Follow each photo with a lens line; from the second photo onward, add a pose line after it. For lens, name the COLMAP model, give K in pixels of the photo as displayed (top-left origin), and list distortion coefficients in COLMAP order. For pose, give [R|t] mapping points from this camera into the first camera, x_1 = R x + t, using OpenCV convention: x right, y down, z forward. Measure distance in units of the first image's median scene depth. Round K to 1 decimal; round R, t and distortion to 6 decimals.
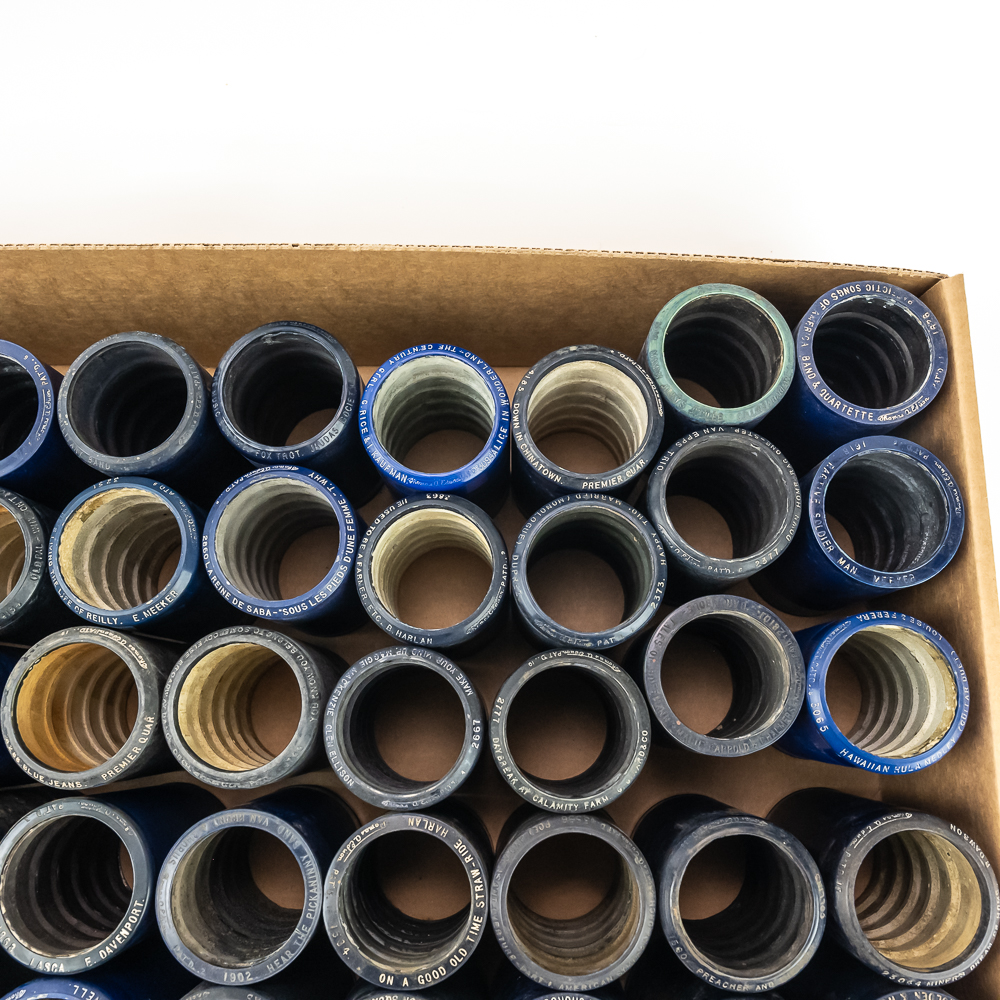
lens RADIAL K [[979.6, 0, 500.0], [0, 979.6, 500.0], [0, 0, 1]] dist [-0.032353, 0.034987]
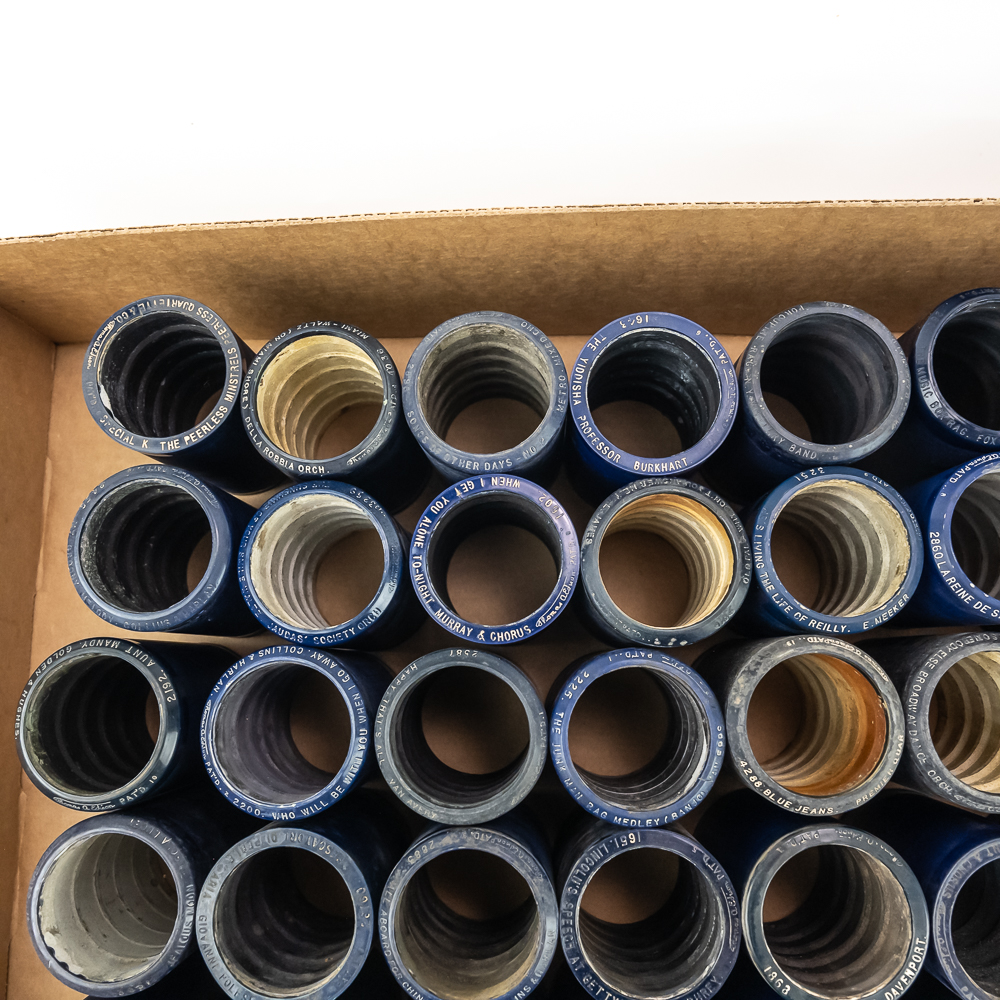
lens RADIAL K [[979.6, 0, 500.0], [0, 979.6, 500.0], [0, 0, 1]] dist [-0.032353, 0.034987]
pose [[0.999613, -0.012721, -0.024757, -0.663192], [0.014097, 0.998320, 0.056208, -0.047739], [0.024000, -0.056536, 0.998112, 0.097101]]
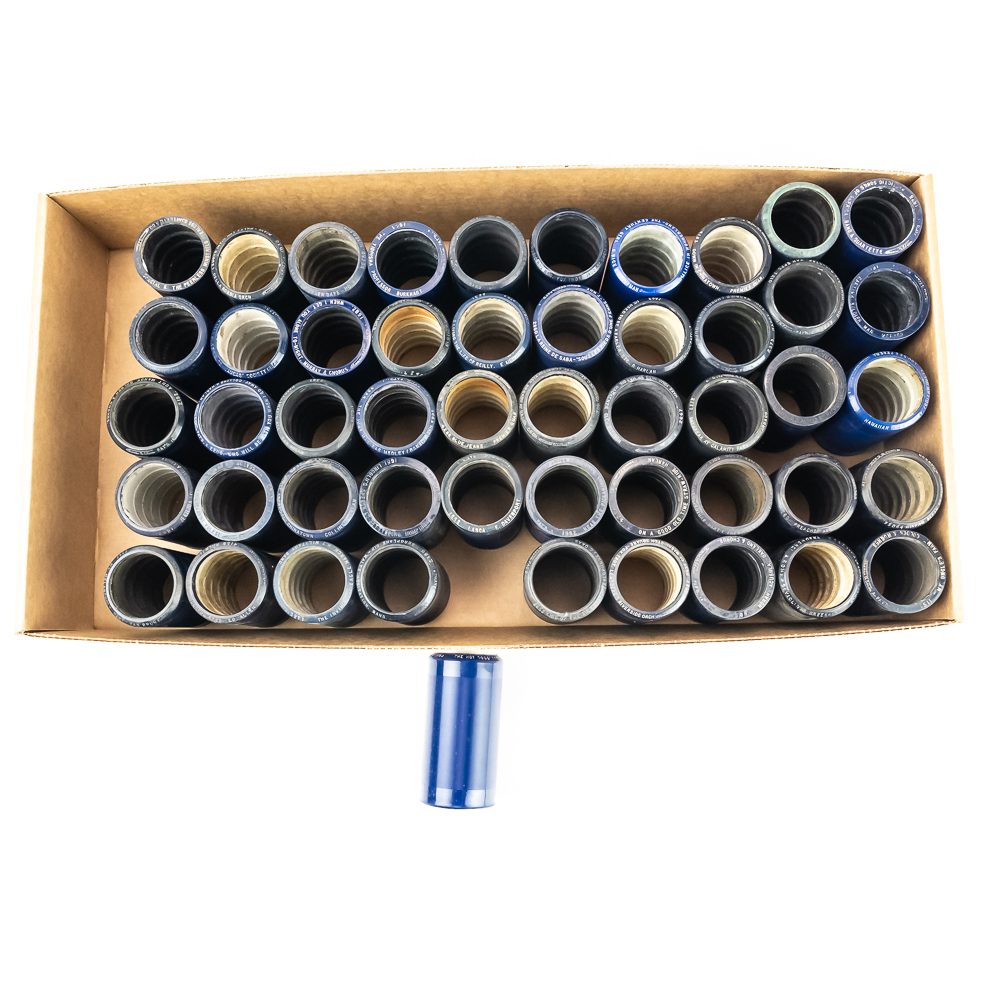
lens RADIAL K [[979.6, 0, 500.0], [0, 979.6, 500.0], [0, 0, 1]] dist [-0.032353, 0.034987]
pose [[0.999690, -0.022014, -0.011606, -0.347859], [0.022961, 0.995759, 0.089092, 0.208489], [0.009595, -0.089331, 0.995956, -0.932872]]
